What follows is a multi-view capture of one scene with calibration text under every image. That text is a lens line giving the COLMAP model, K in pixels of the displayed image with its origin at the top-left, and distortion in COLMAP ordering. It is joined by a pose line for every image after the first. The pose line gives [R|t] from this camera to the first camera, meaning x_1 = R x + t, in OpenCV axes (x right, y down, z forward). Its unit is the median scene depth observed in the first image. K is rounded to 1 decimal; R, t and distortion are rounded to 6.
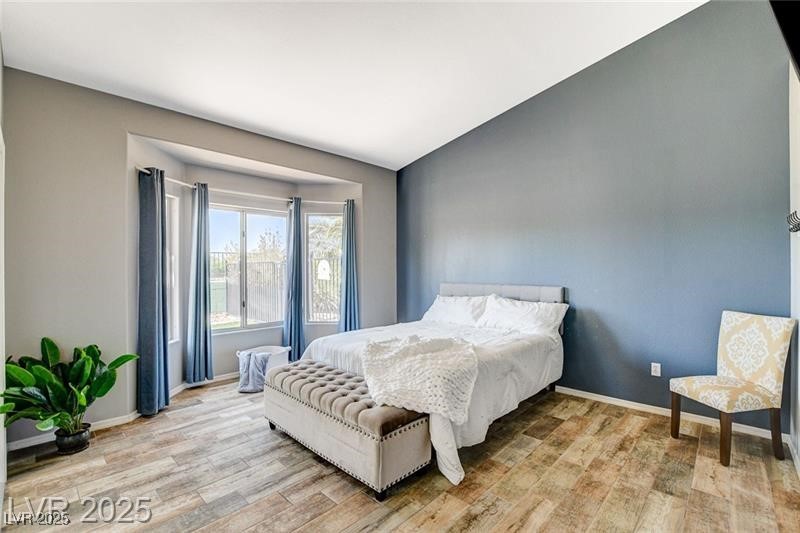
lens RADIAL K [[357.1, 0, 403.2], [0, 357.1, 266.4], [0, 0, 1]] dist [-0.028230, 0.001837]
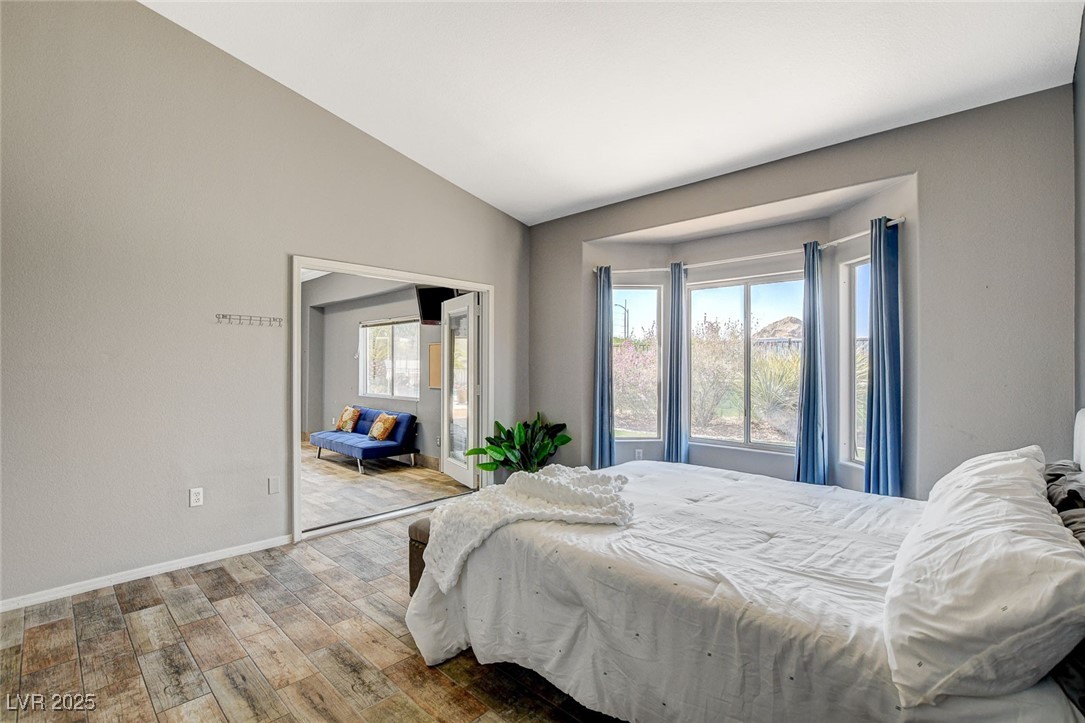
lens RADIAL K [[484.4, 0, 536.0], [0, 484.4, 355.1], [0, 0, 1]] dist [-0.028230, 0.001837]
pose [[0.005090, -0.012744, -0.999906, 0.749590], [-0.004588, 0.999908, -0.012768, 0.005964], [0.999977, 0.004653, 0.005031, 0.810049]]
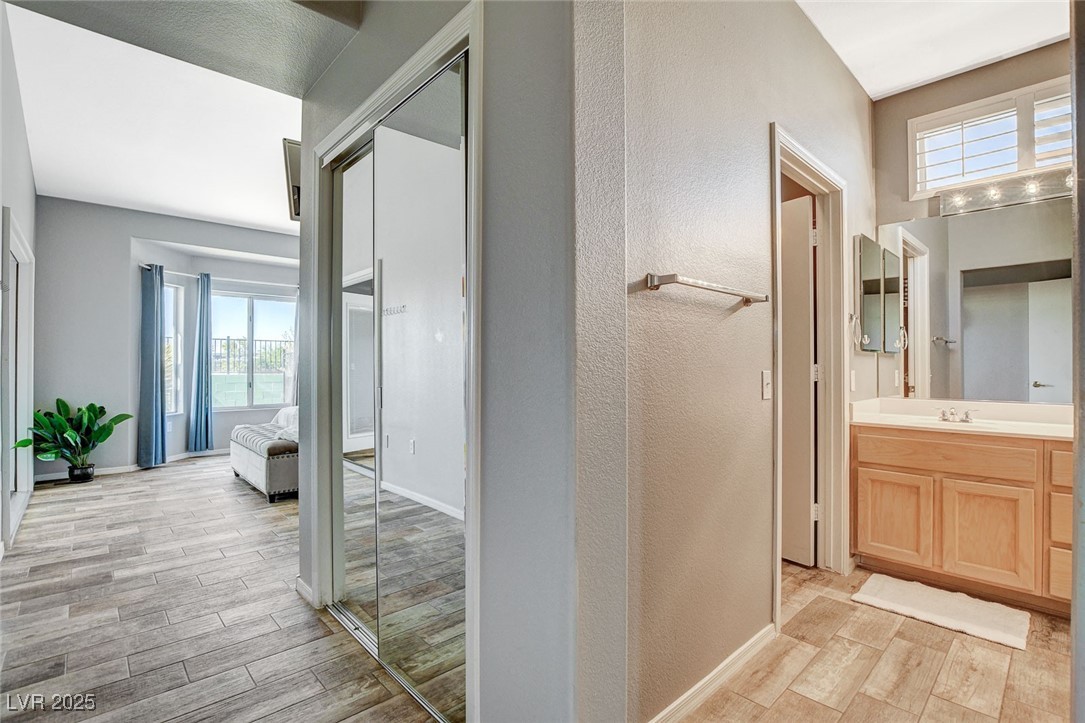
lens RADIAL K [[496.2, 0, 540.9], [0, 496.2, 363.8], [0, 0, 1]] dist [-0.027409, 0.002141]
pose [[0.998067, 0.006905, -0.061767, 0.730062], [-0.007138, 0.999968, -0.003560, 0.059776], [0.061741, 0.003994, 0.998084, -0.592370]]
